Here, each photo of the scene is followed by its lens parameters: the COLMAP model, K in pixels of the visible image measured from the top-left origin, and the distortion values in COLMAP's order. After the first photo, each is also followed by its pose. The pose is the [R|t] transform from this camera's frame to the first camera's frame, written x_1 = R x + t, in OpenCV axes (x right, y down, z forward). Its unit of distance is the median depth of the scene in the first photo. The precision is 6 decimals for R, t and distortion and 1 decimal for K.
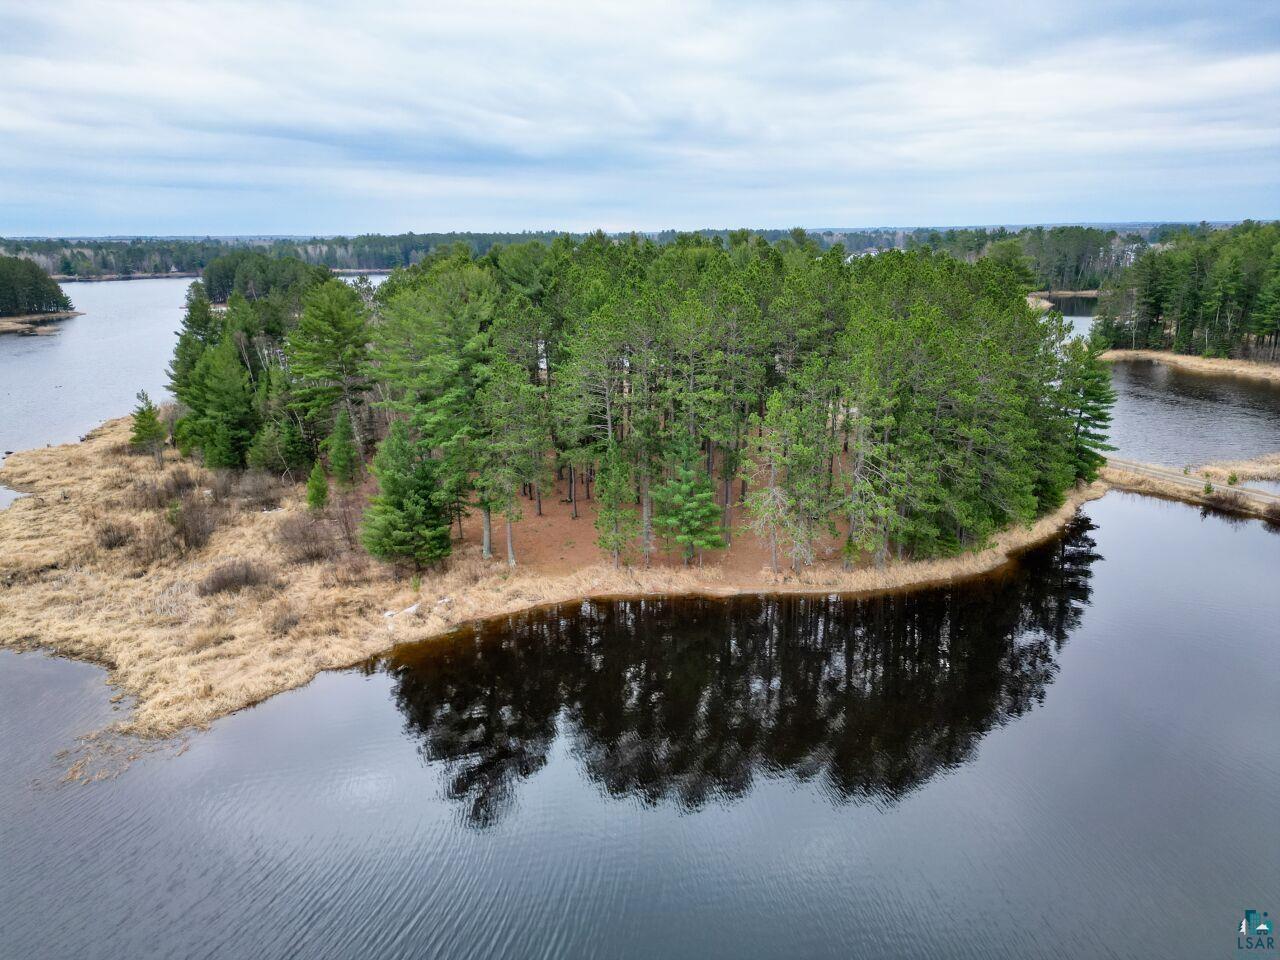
lens RADIAL K [[895.7, 0, 629.8], [0, 895.7, 484.3], [0, 0, 1]] dist [0.010526, -0.004014]
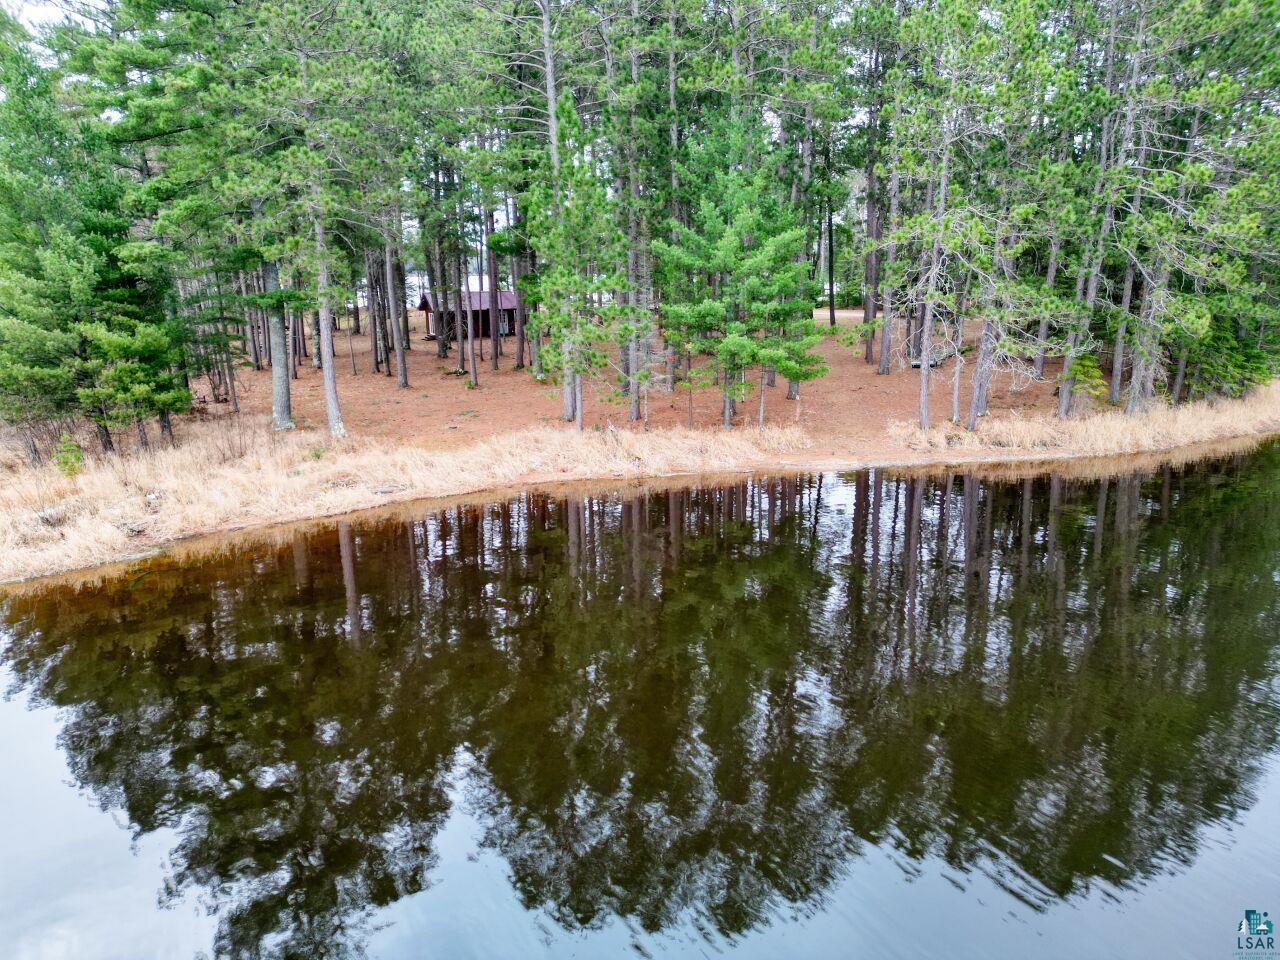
lens RADIAL K [[895.7, 0, 642.4], [0, 895.7, 484.5], [0, 0, 1]] dist [0.010526, -0.004014]
pose [[0.988475, -0.027599, 0.148848, -0.046897], [0.032540, 0.998994, -0.030861, 0.124243], [-0.147847, 0.035349, 0.988378, 0.510060]]
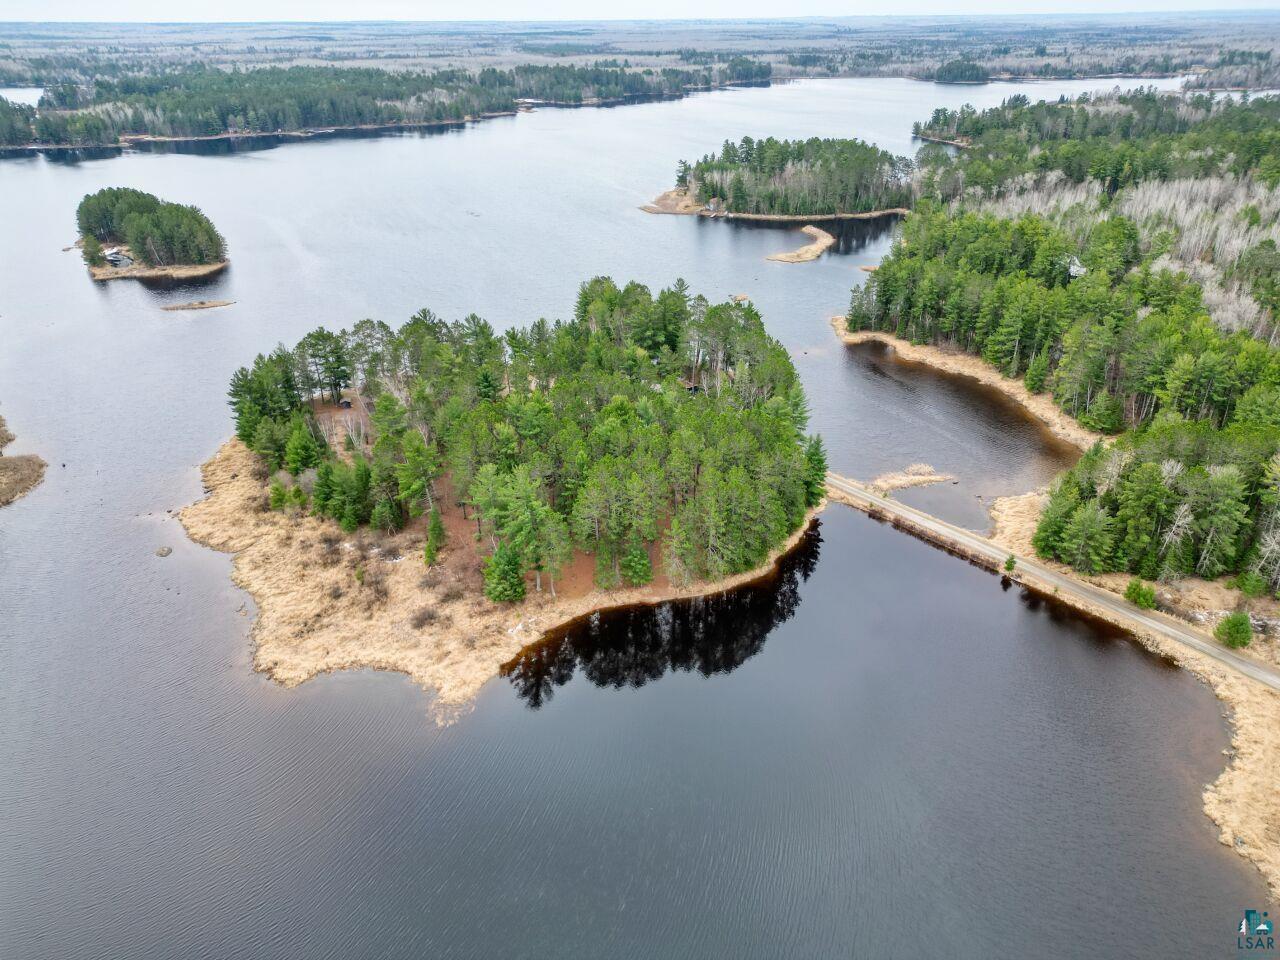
lens RADIAL K [[895.7, 0, 648.5], [0, 895.7, 478.8], [0, 0, 1]] dist [0.010526, -0.004014]
pose [[0.976394, -0.079451, 0.200856, -0.296917], [0.038566, 0.979076, 0.199807, -0.557949], [-0.212528, -0.187344, 0.959028, -0.970482]]
